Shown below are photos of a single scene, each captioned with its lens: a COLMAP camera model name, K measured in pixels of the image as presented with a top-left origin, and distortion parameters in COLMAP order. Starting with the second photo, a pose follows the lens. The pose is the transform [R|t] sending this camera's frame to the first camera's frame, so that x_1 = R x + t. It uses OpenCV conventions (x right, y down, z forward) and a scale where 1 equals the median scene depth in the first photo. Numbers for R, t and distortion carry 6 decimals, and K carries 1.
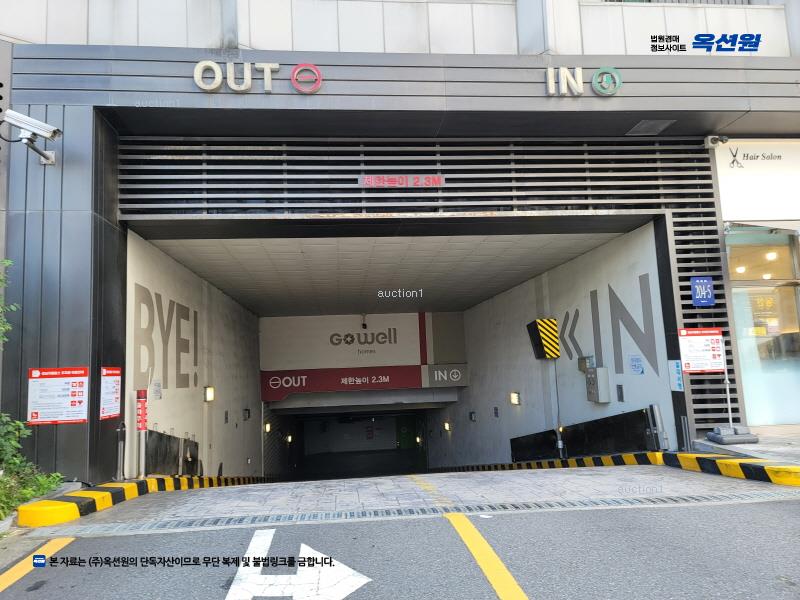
lens RADIAL K [[594.6, 0, 397.2], [0, 594.6, 298.4], [0, 0, 1]] dist [0.076310, -0.001534]
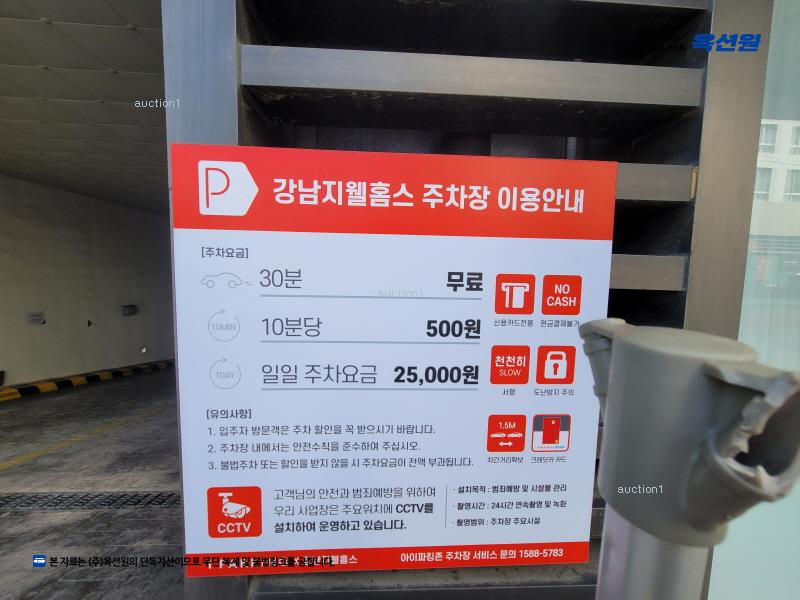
lens RADIAL K [[329.1, 0, 396.9], [0, 329.1, 302.0], [0, 0, 1]] dist [-0.001334, -0.000226]
pose [[0.997276, 0.062399, -0.039344, 0.498804], [-0.052620, 0.975547, 0.213397, 0.060718], [0.051698, -0.210746, 0.976173, 0.938229]]
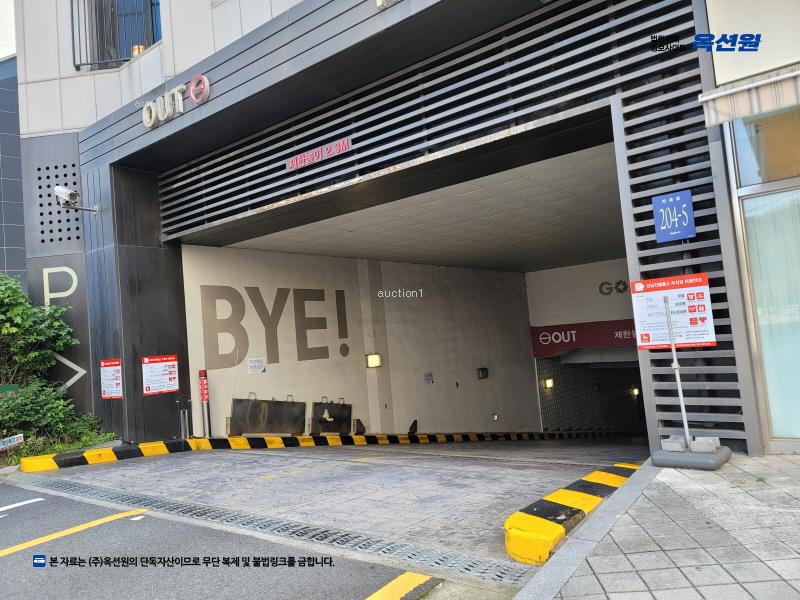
lens RADIAL K [[594.6, 0, 397.2], [0, 594.6, 298.4], [0, 0, 1]] dist [0.076310, -0.001534]
pose [[0.725989, -0.072431, -0.683881, 0.716302], [0.139203, 0.989330, 0.042992, 0.005095], [0.673470, -0.126410, 0.728326, 0.356940]]
